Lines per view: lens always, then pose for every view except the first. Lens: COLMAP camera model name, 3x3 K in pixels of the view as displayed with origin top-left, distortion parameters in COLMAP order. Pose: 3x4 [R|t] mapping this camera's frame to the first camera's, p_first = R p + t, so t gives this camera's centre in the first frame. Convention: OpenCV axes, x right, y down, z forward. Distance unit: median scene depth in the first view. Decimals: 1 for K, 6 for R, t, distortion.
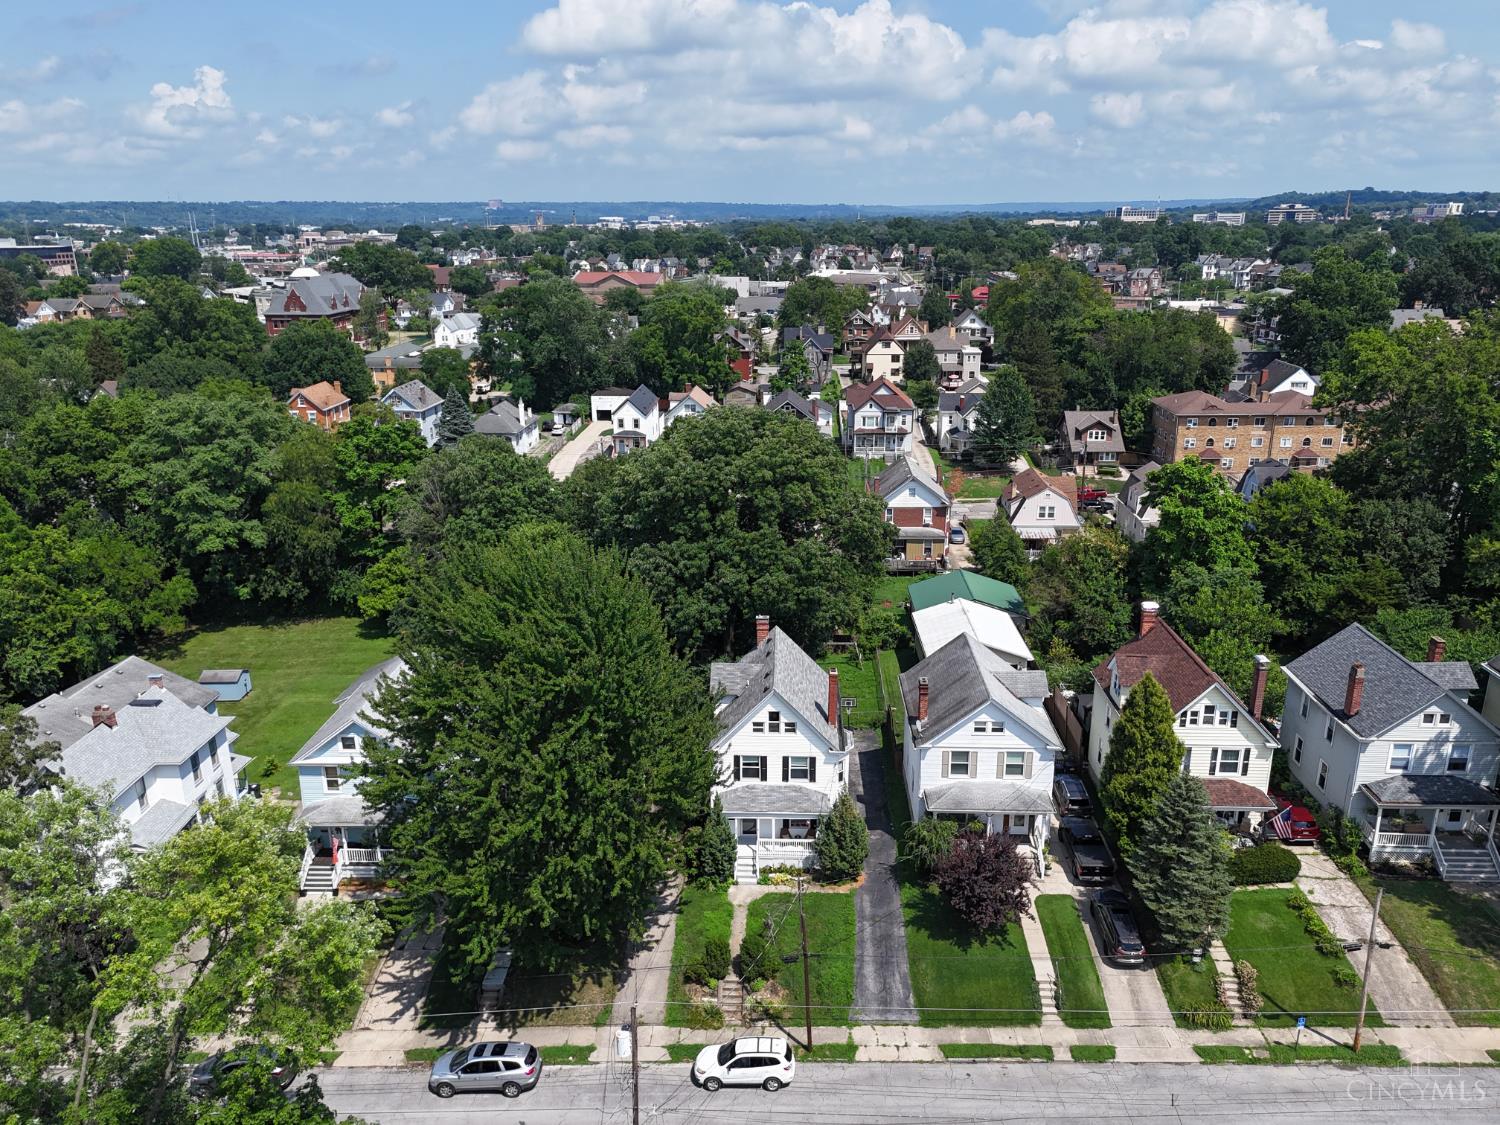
lens RADIAL K [[1089.8, 0, 750.9], [0, 1089.8, 575.4], [0, 0, 1]] dist [0.069395, -0.058546]
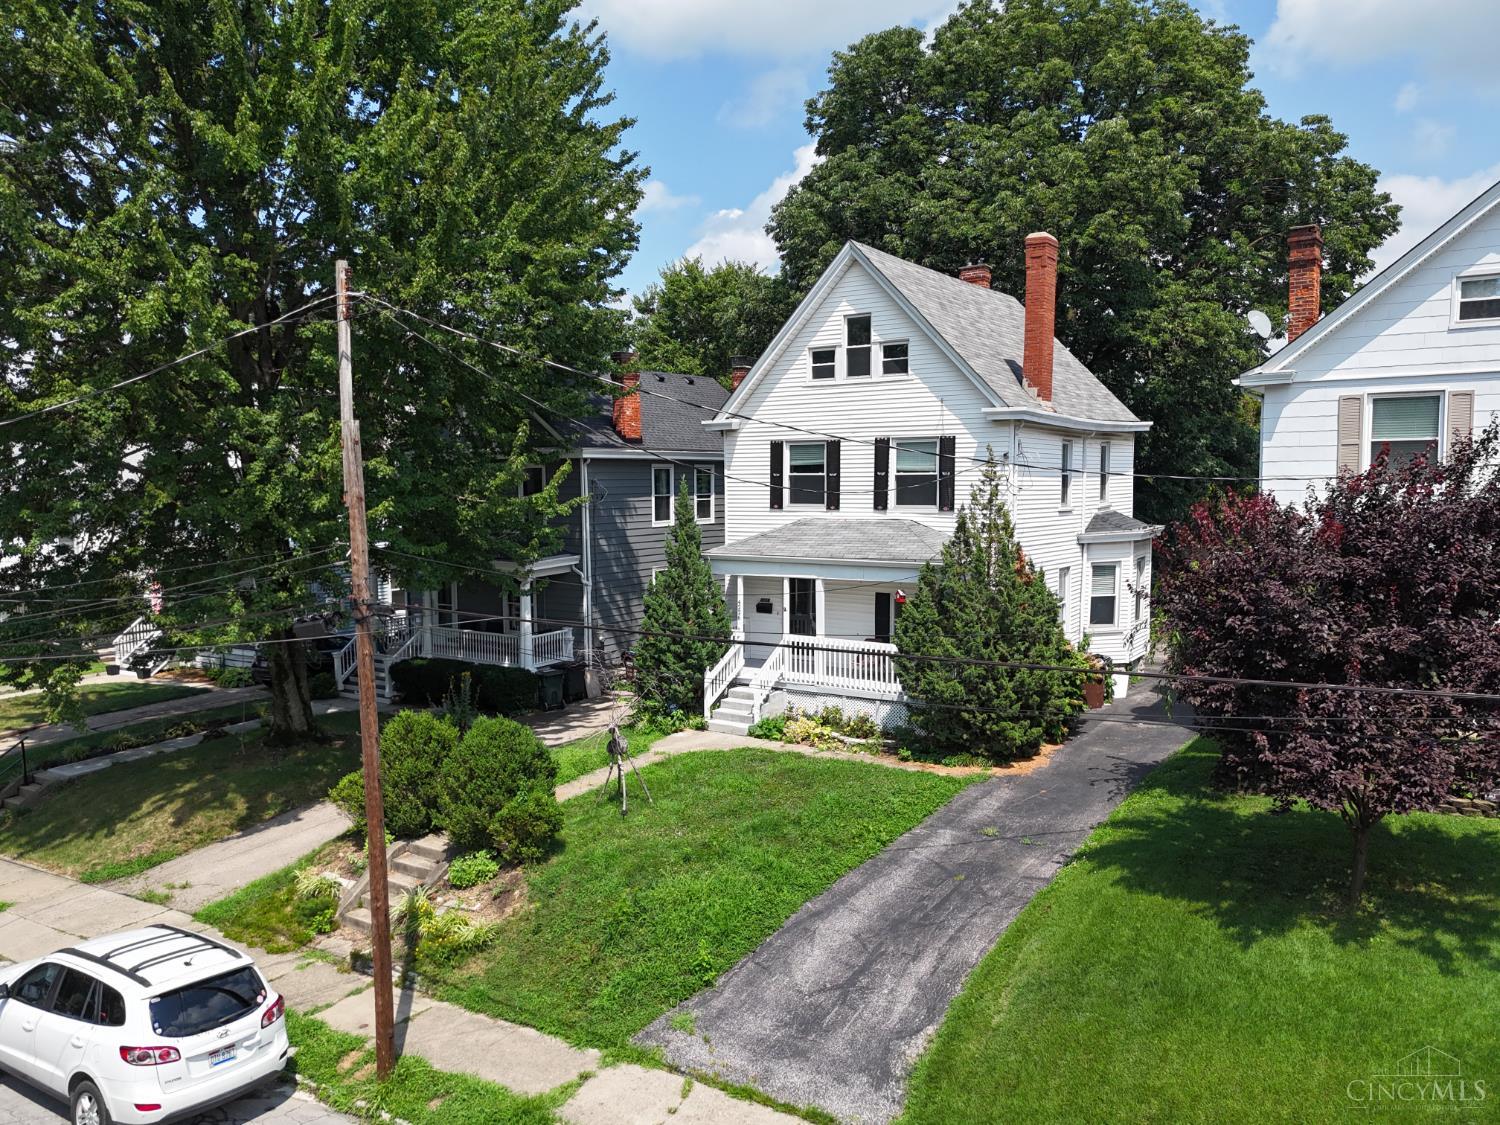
lens RADIAL K [[1089.8, 0, 750.9], [0, 1089.8, 575.4], [0, 0, 1]] dist [0.069395, -0.058546]
pose [[0.853802, 0.050875, -0.518106, 0.195383], [-0.162900, 0.971345, -0.173067, 0.286633], [0.494455, 0.232164, 0.837624, 0.656266]]
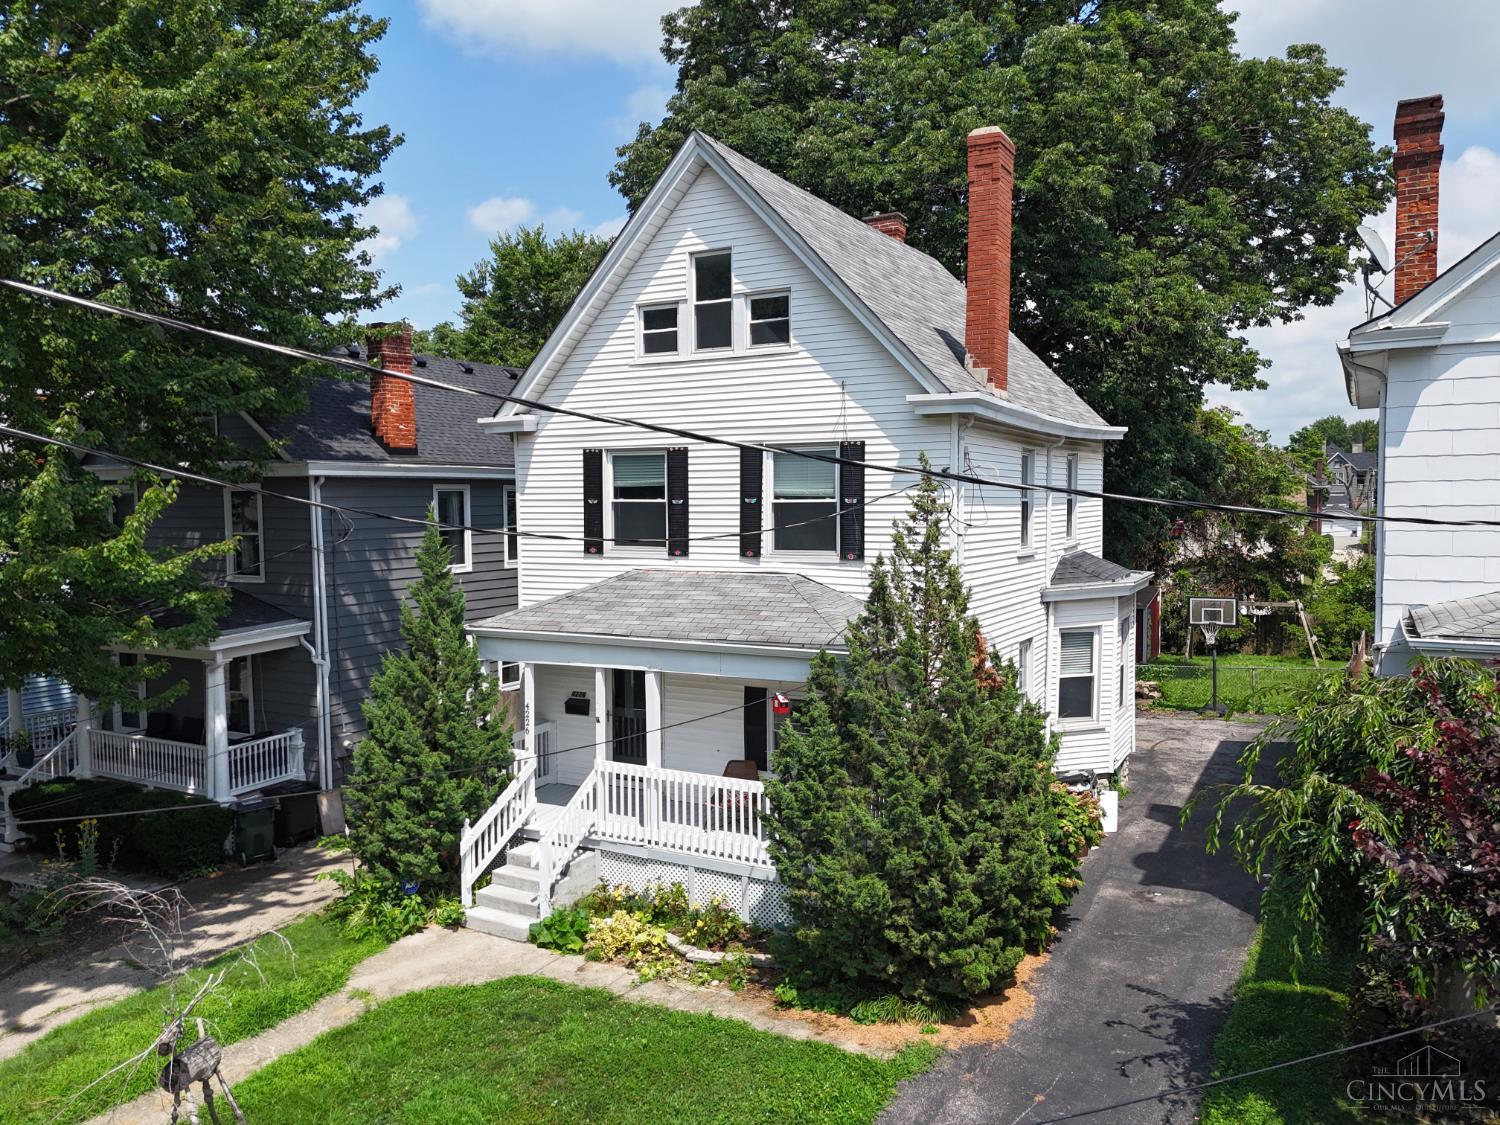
lens RADIAL K [[1087.9, 0, 764.9], [0, 1087.9, 566.3], [0, 0, 1]] dist [0.030973, -0.000210]
pose [[0.901783, 0.030167, -0.431134, 0.141177], [-0.134662, 0.967514, -0.213969, 0.243142], [0.410674, 0.251011, 0.876550, 0.786119]]
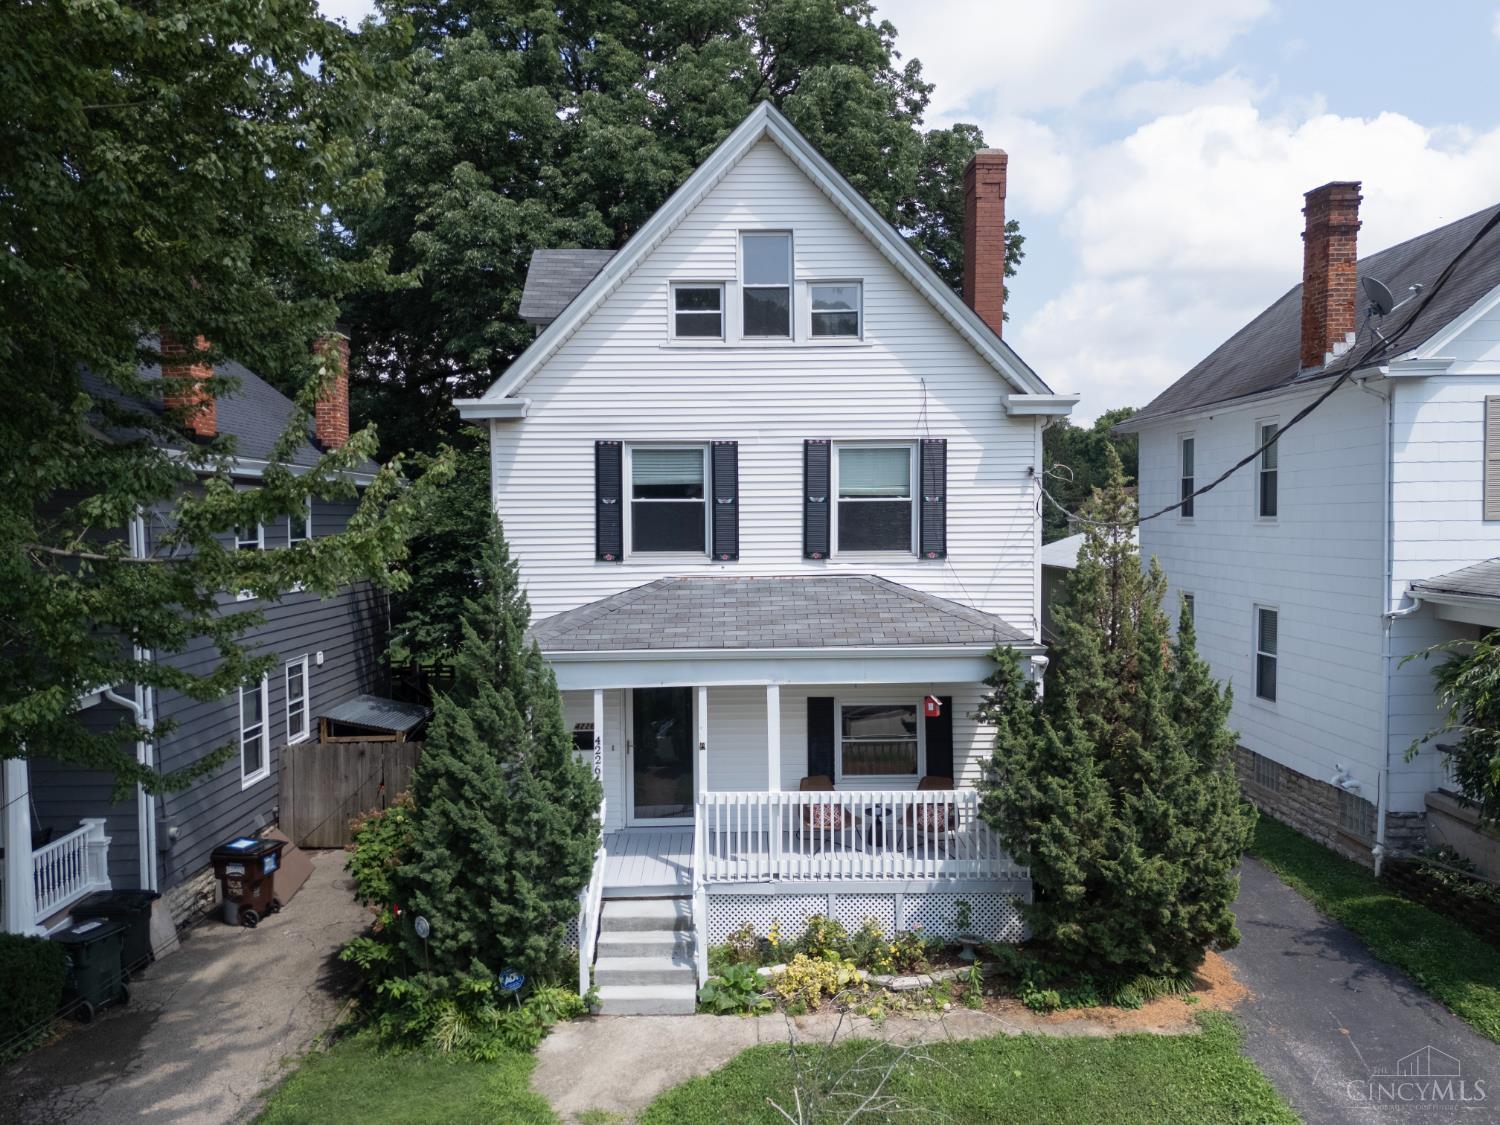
lens RADIAL K [[1103.7, 0, 750.0], [0, 1103.7, 562.5], [0, 0, 1]] dist [0.087279, -0.120550]
pose [[0.998210, -0.001718, 0.059777, 0.003226], [0.017875, 0.962461, -0.270832, 0.253413], [-0.057068, 0.271416, 0.960769, 0.773946]]
